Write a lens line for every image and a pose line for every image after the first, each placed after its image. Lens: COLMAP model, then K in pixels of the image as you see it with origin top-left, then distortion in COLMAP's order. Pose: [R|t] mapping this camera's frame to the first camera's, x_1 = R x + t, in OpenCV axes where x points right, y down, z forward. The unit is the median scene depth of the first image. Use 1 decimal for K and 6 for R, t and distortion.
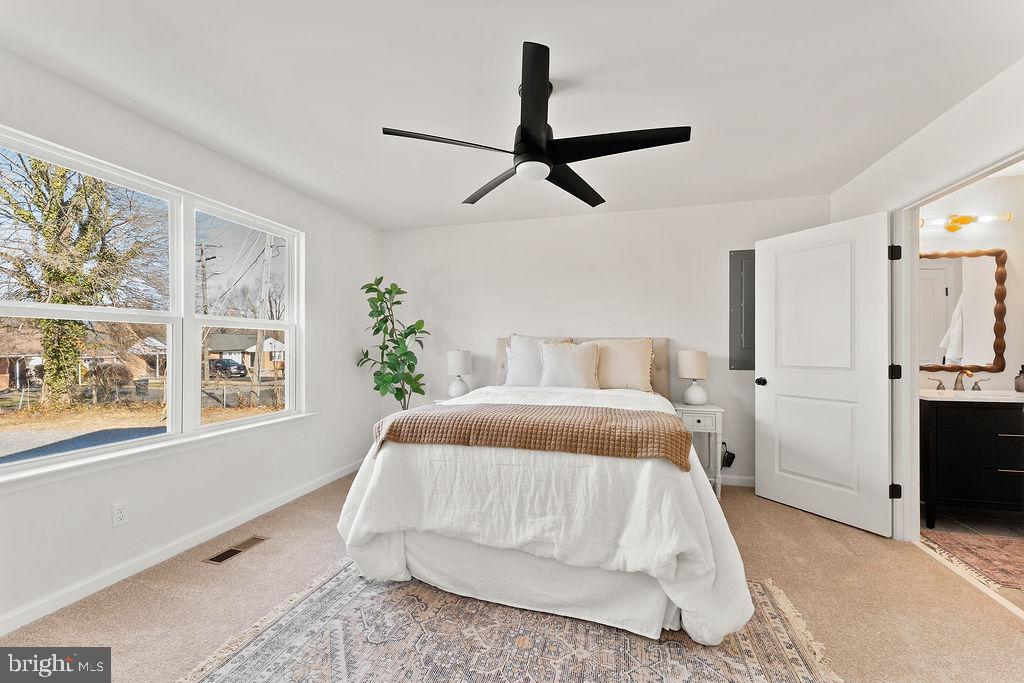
lens RADIAL K [[413.5, 0, 513.3], [0, 413.5, 342.4], [0, 0, 1]] dist [0.000372, -0.000312]
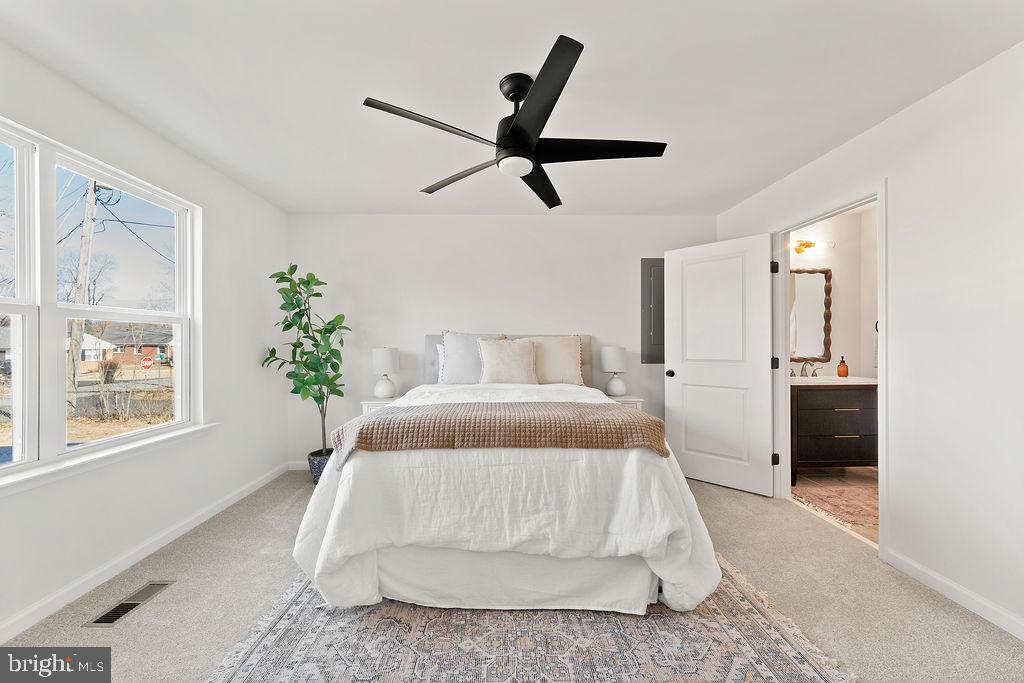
lens RADIAL K [[405.9, 0, 510.4], [0, 405.9, 339.6], [0, 0, 1]] dist [0.000295, -0.000207]
pose [[0.959353, 0.000198, 0.282210, -0.189706], [-0.000761, 0.999998, 0.001885, -0.001468], [-0.282209, -0.002023, 0.959351, 0.055052]]
